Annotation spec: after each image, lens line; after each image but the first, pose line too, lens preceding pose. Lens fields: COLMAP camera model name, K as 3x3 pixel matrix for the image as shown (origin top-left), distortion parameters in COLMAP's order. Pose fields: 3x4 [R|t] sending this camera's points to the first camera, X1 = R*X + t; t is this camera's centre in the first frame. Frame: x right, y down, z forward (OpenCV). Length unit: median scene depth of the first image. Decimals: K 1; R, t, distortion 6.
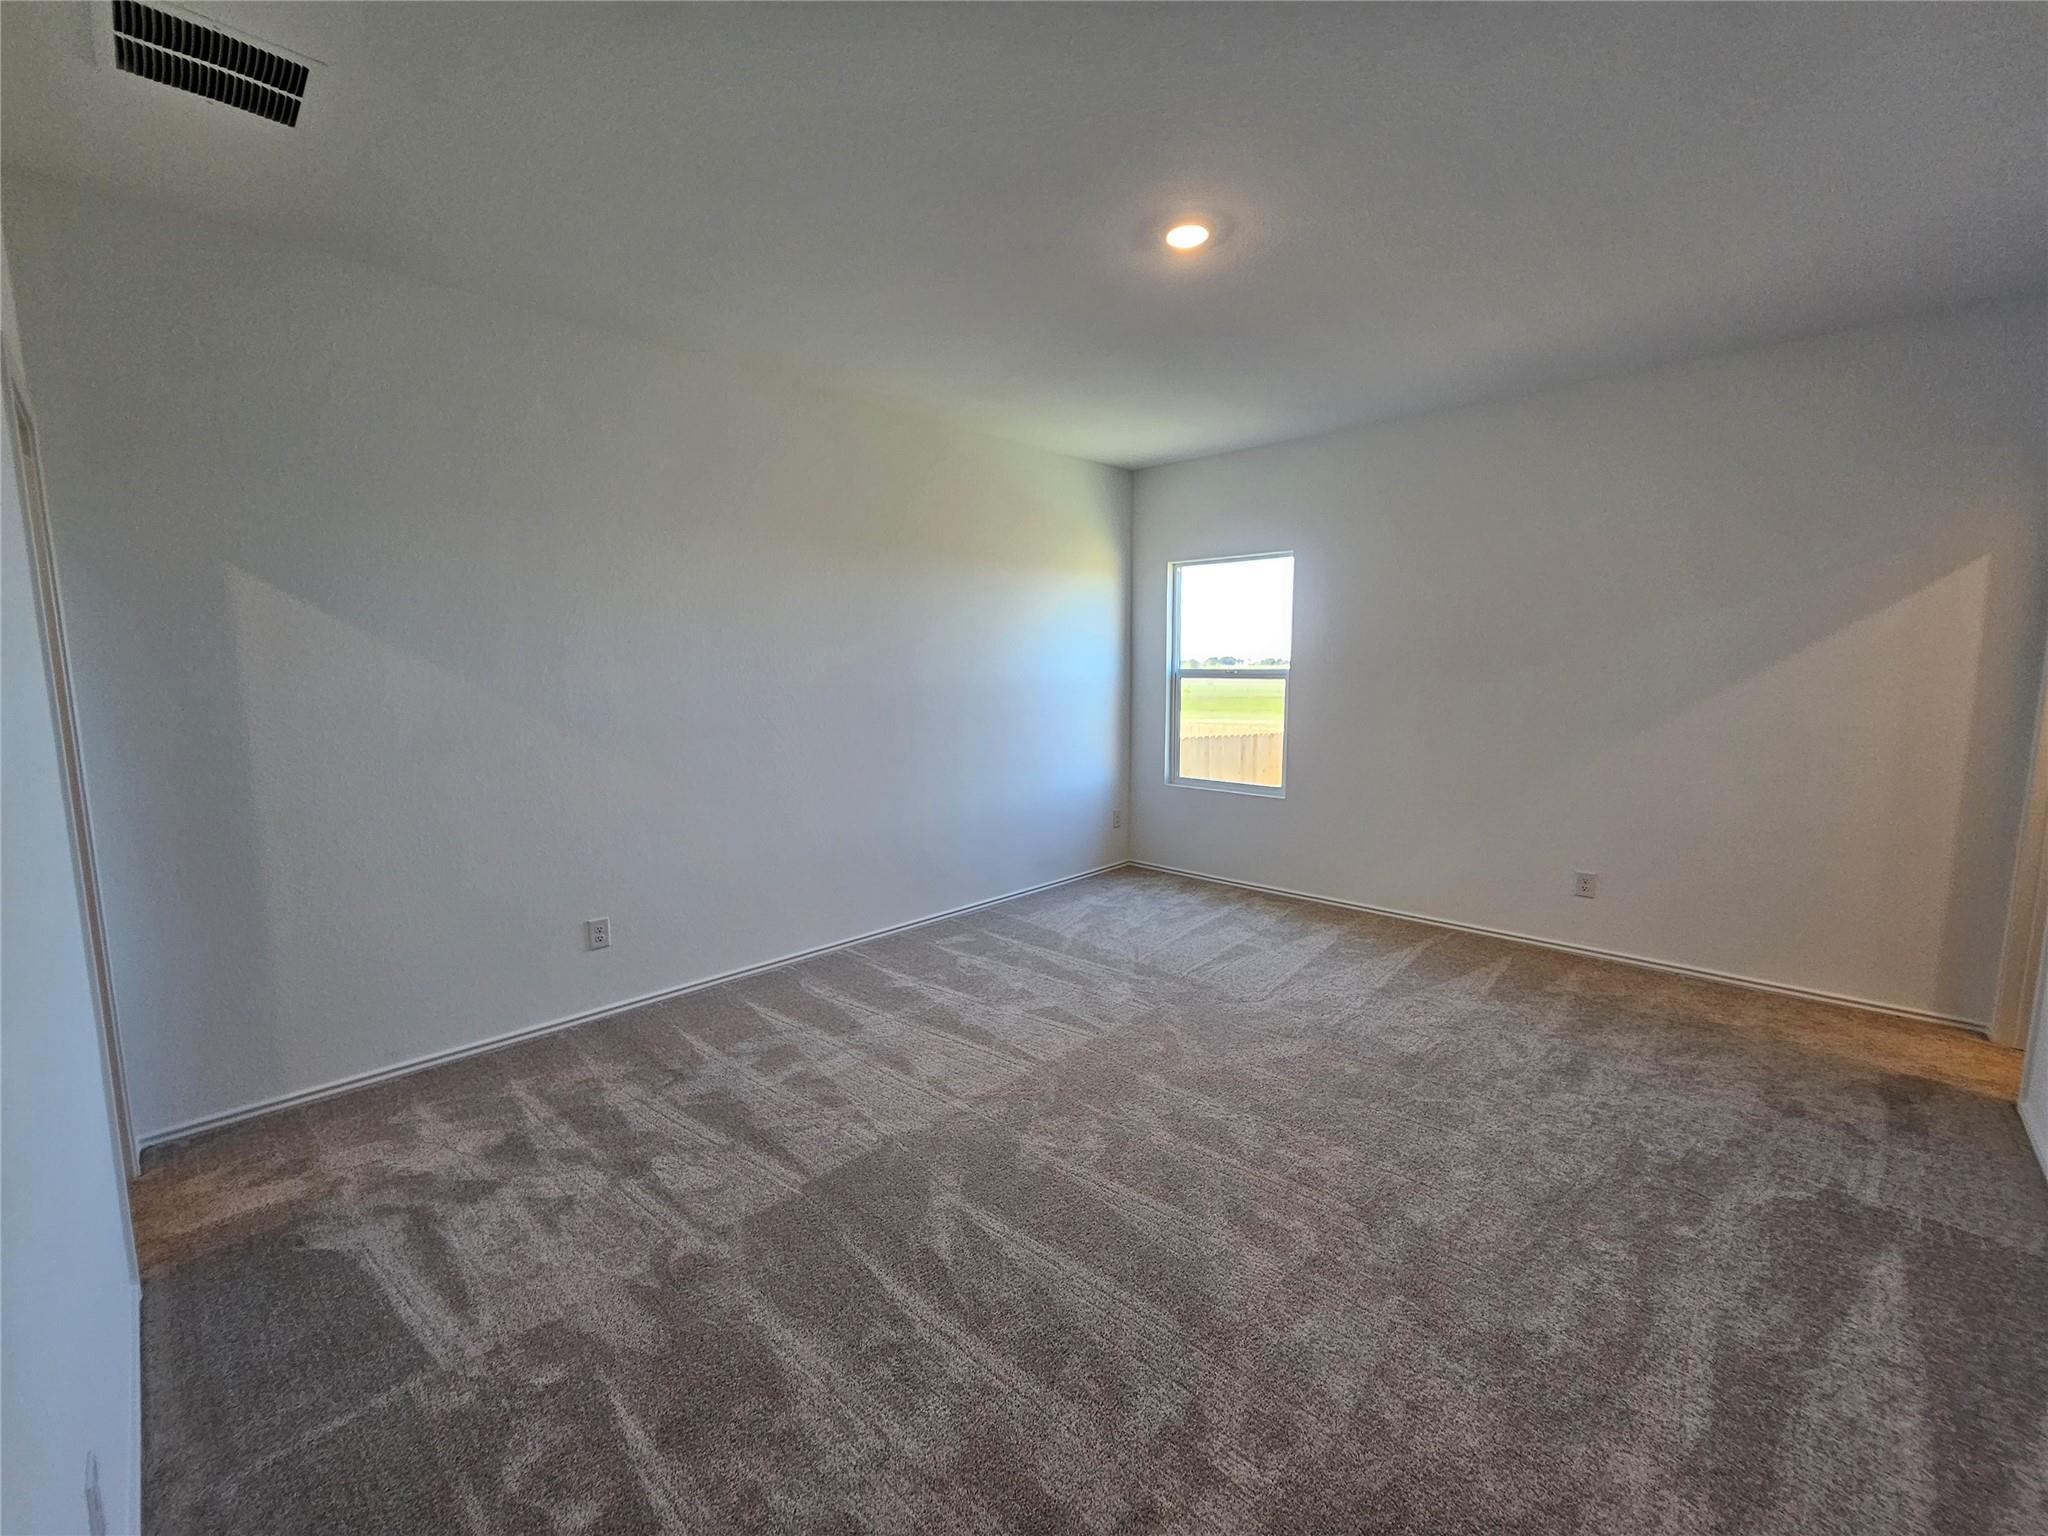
lens RADIAL K [[851.3, 0, 1024.5], [0, 851.3, 770.0], [0, 0, 1]] dist [-0.010830, 0.004966]
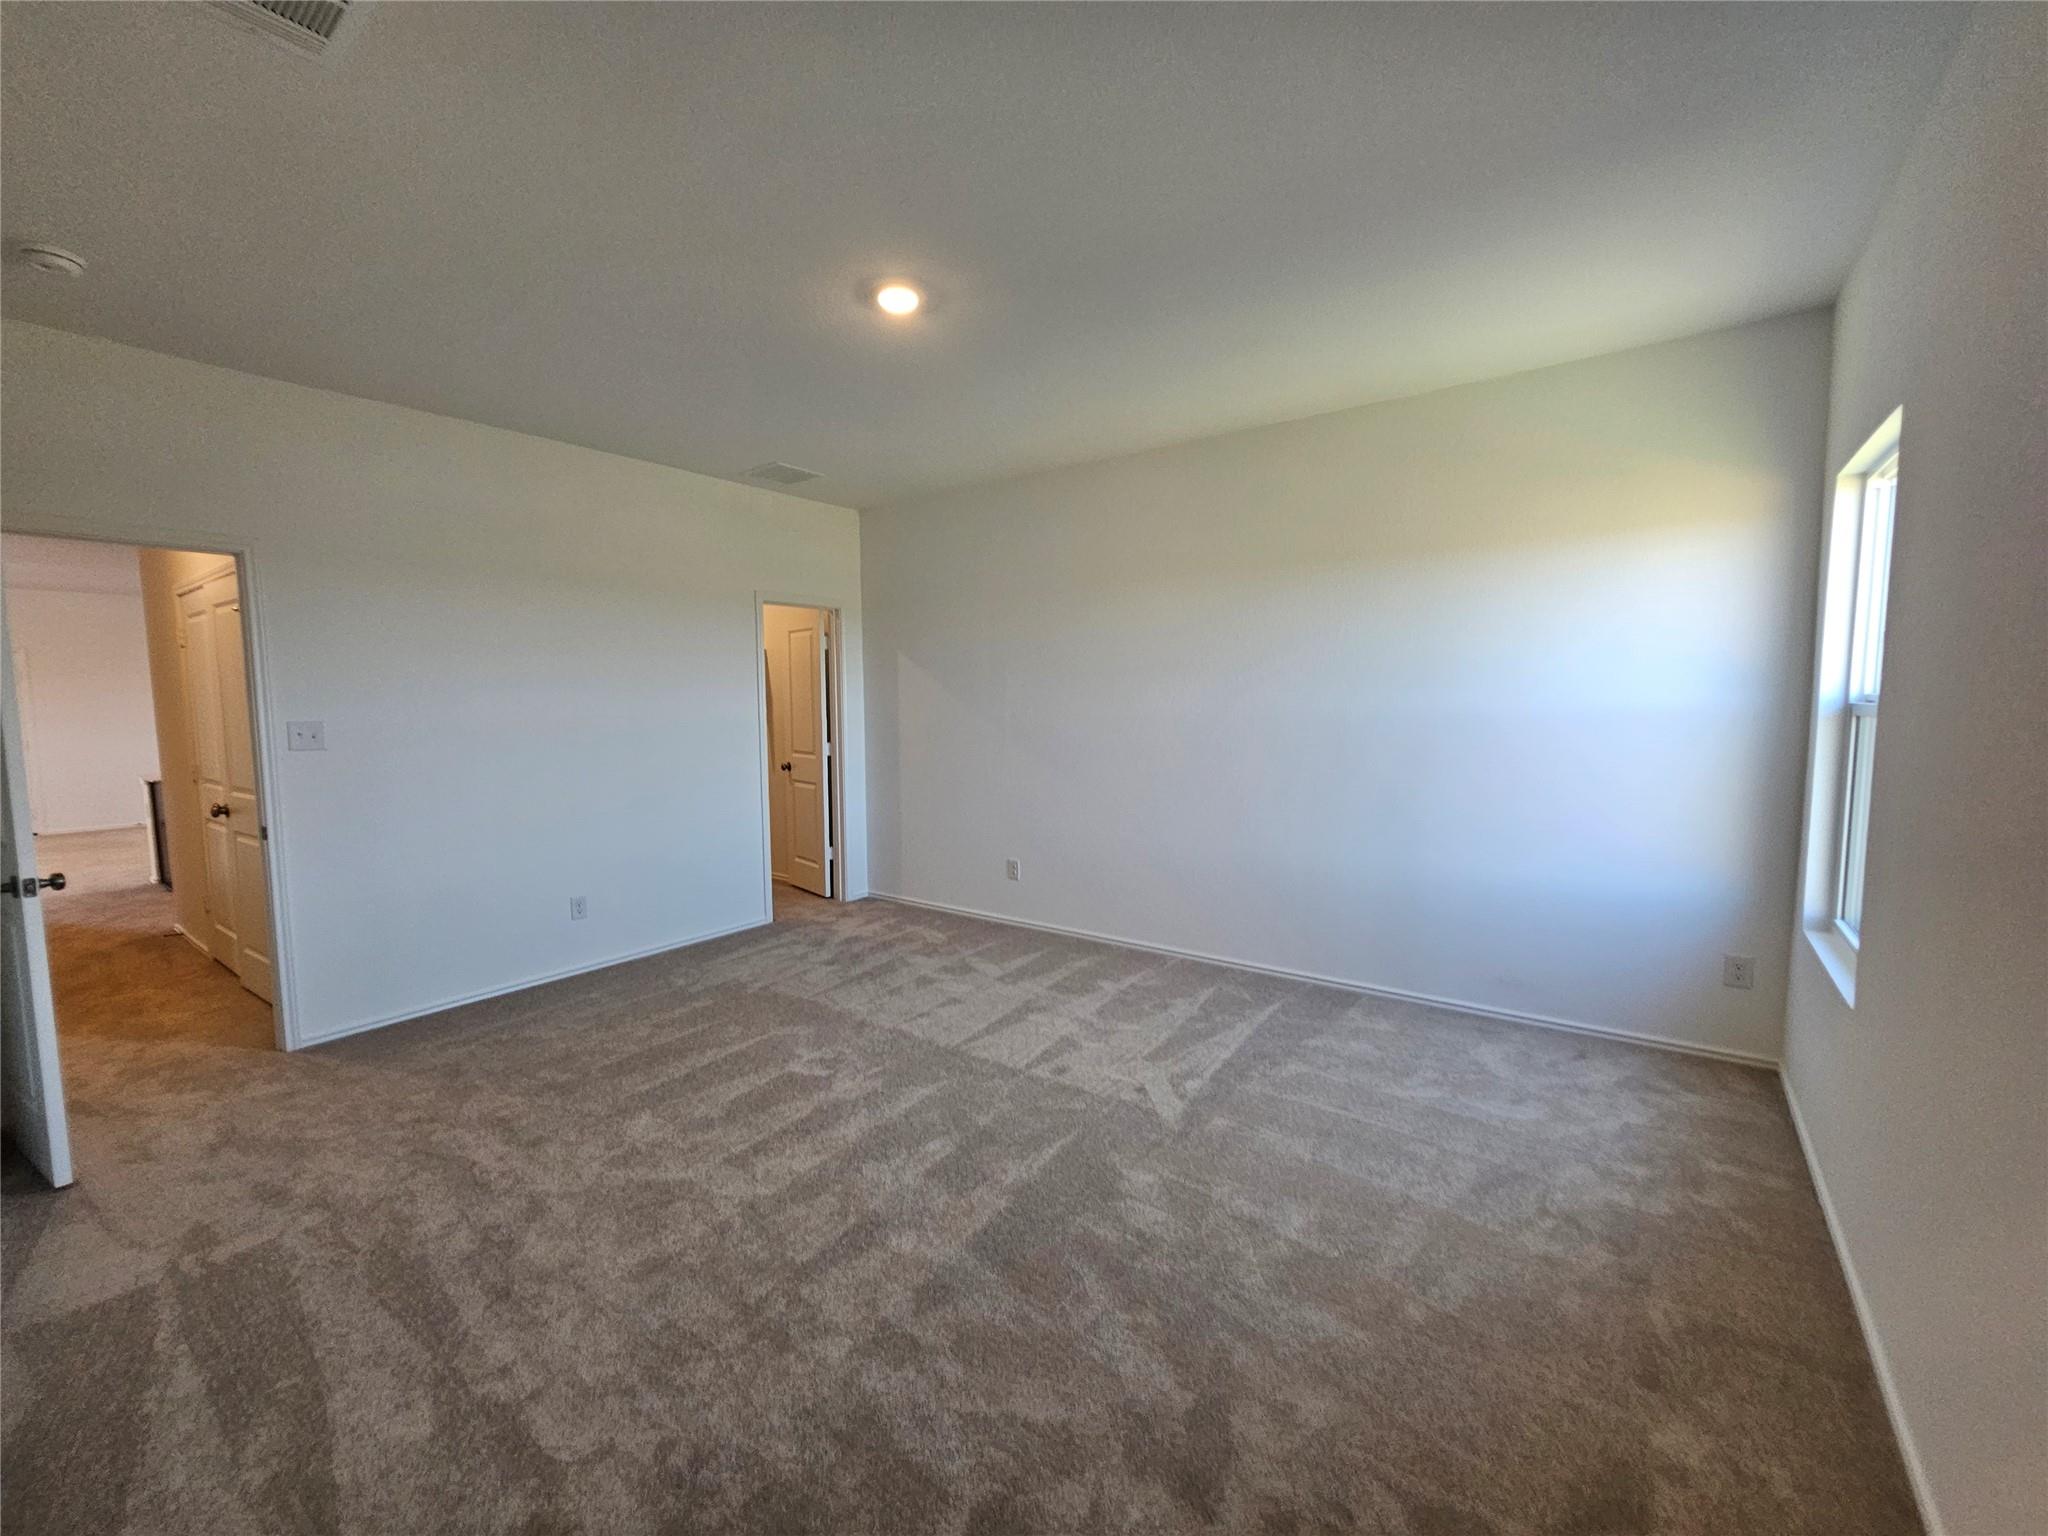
lens RADIAL K [[851.3, 0, 1017.3], [0, 851.3, 771.4], [0, 0, 1]] dist [-0.010830, 0.004966]
pose [[0.096039, 0.088566, -0.991430, 1.118974], [-0.109049, 0.990974, 0.077962, -0.113695], [0.989386, 0.100627, 0.104830, 0.934624]]
